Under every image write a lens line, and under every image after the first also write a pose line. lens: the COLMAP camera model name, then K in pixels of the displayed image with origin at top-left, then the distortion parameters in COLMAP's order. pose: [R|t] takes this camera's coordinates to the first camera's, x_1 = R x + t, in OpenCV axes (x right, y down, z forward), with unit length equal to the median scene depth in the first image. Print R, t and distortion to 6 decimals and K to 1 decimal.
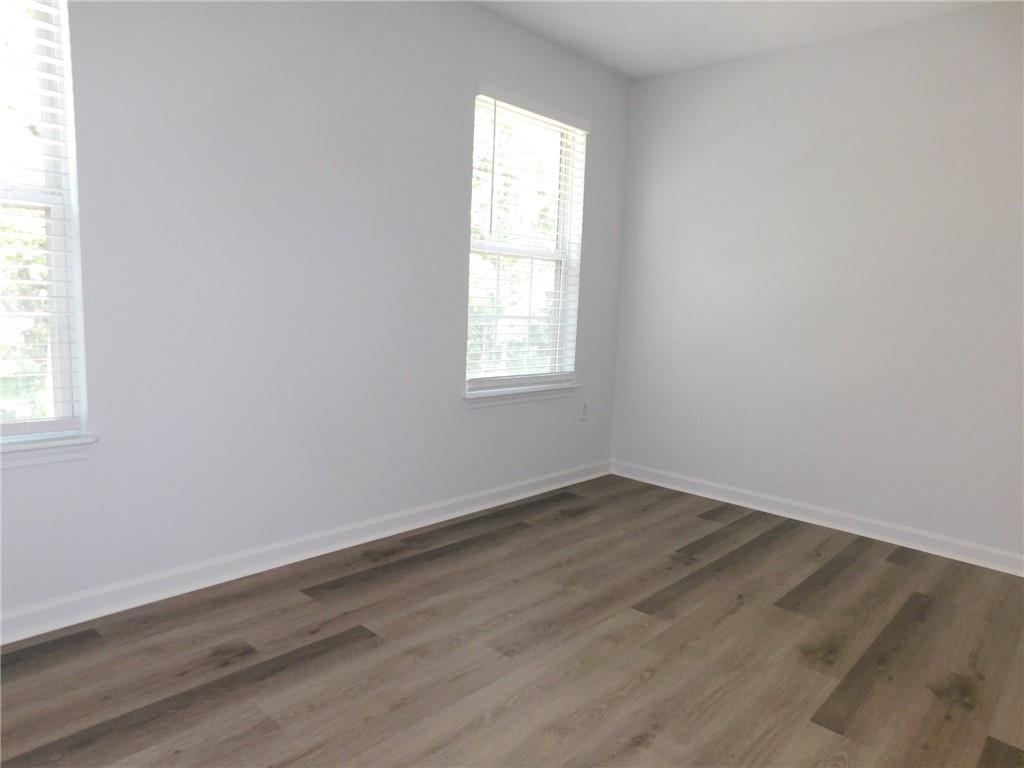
lens RADIAL K [[682.7, 0, 512.0], [0, 682.7, 384.0], [0, 0, 1]] dist [0.002657, 0.000665]
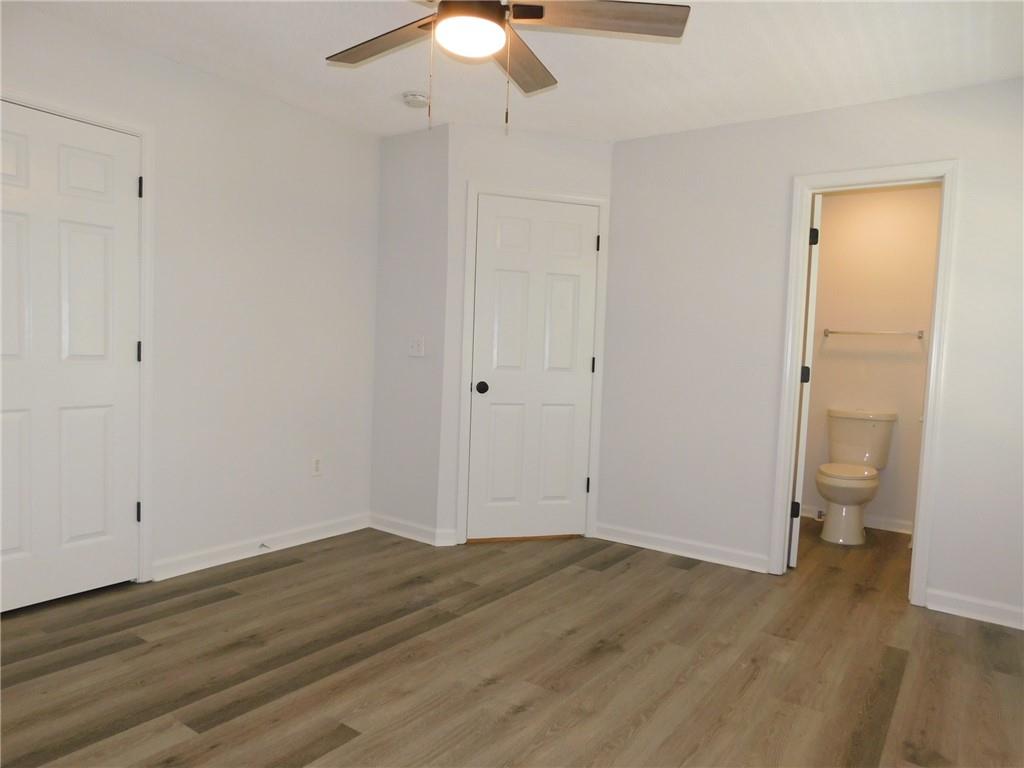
lens RADIAL K [[682.7, 0, 512.0], [0, 682.7, 384.0], [0, 0, 1]] dist [0.002657, 0.000665]
pose [[-0.987724, -0.082594, -0.132584, 0.391233], [-0.104164, 0.980774, 0.165023, -0.258260], [0.116405, 0.176807, -0.977338, 1.996260]]
